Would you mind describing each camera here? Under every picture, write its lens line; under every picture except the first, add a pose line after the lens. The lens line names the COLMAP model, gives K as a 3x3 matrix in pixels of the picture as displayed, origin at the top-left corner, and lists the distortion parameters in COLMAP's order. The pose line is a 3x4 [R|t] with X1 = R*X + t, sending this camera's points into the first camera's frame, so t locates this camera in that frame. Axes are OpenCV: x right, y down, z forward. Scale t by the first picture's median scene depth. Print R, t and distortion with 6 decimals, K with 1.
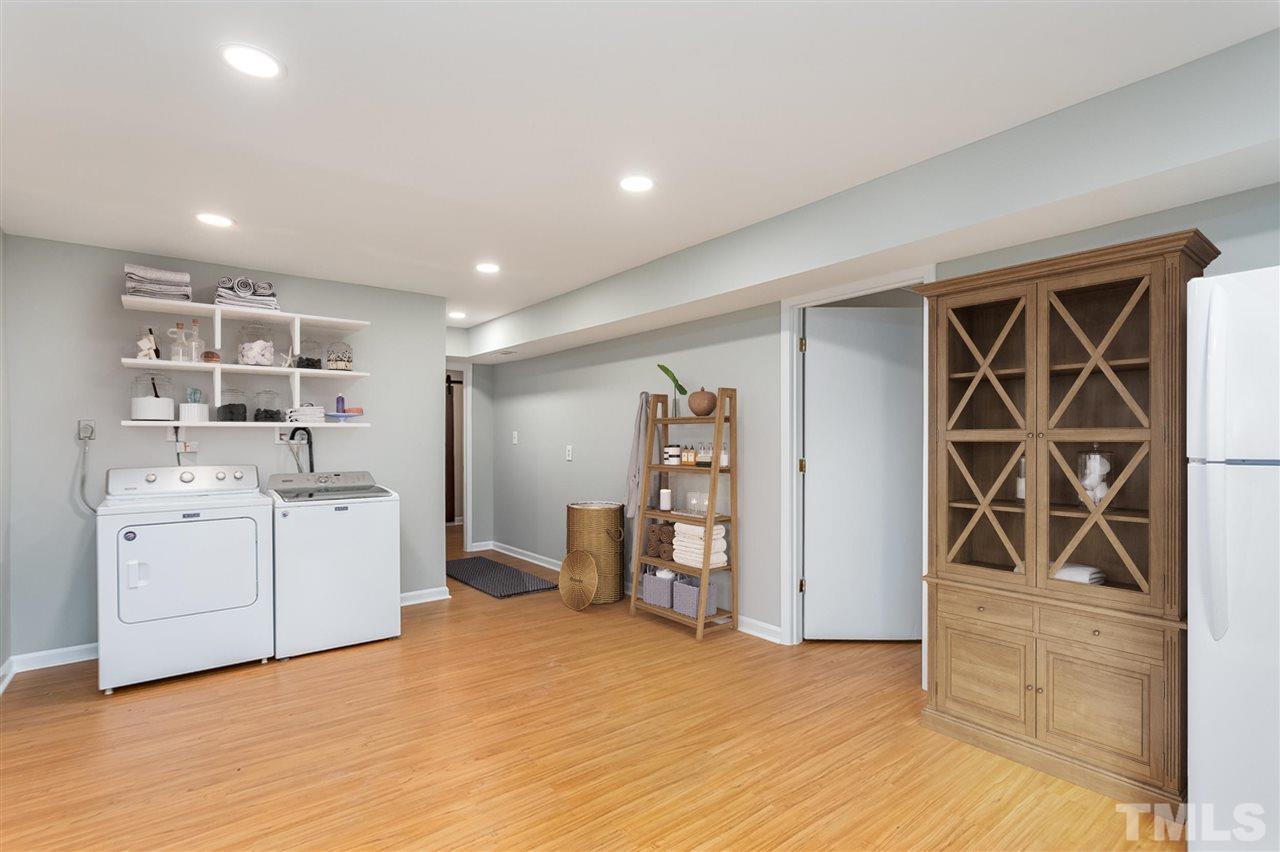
lens RADIAL K [[609.8, 0, 640.3], [0, 609.8, 435.3], [0, 0, 1]] dist [0.026356, 0.000237]
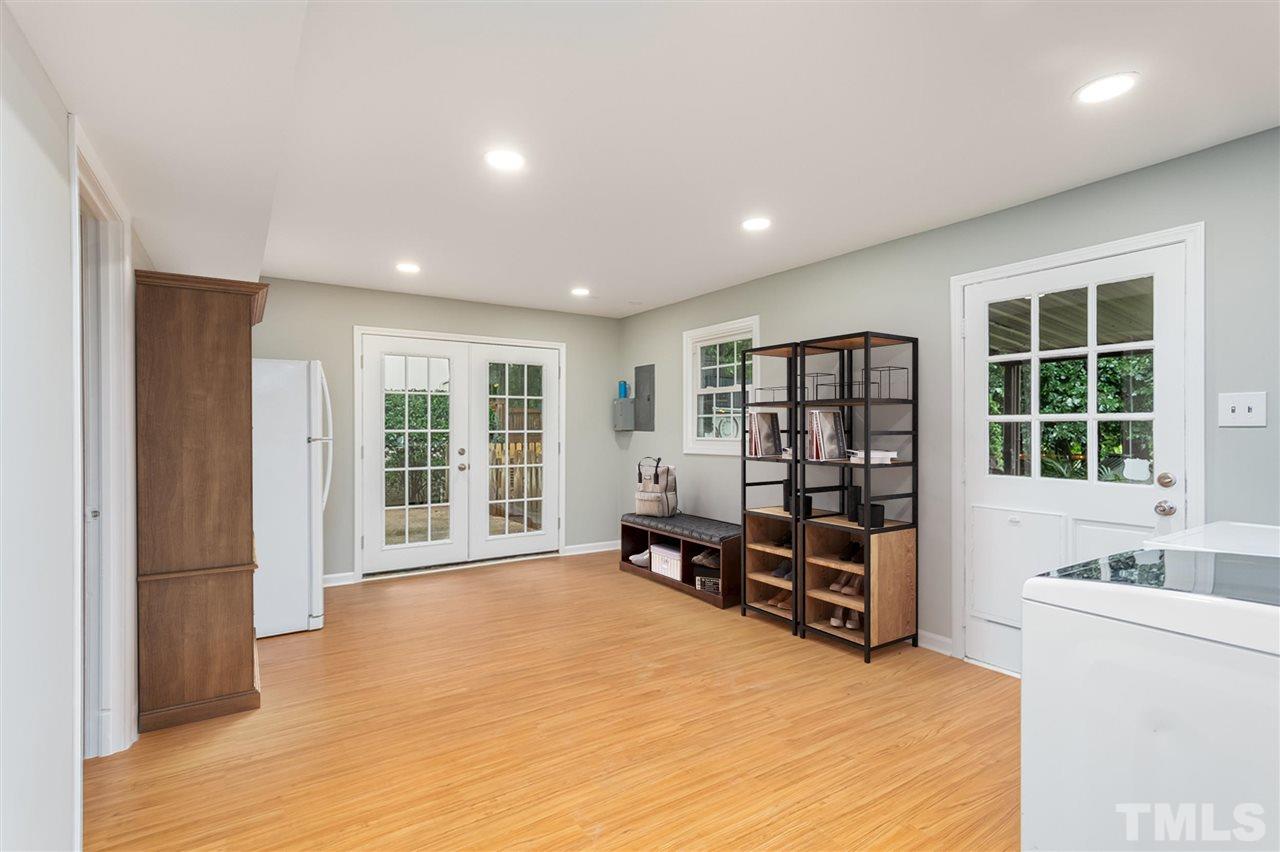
lens RADIAL K [[609.8, 0, 638.0], [0, 609.8, 430.3], [0, 0, 1]] dist [0.026356, 0.000237]
pose [[-0.996301, 0.008951, 0.085469, -0.326029], [0.008538, 0.999950, -0.005195, 0.017248], [-0.085511, -0.004446, -0.996327, 2.166157]]
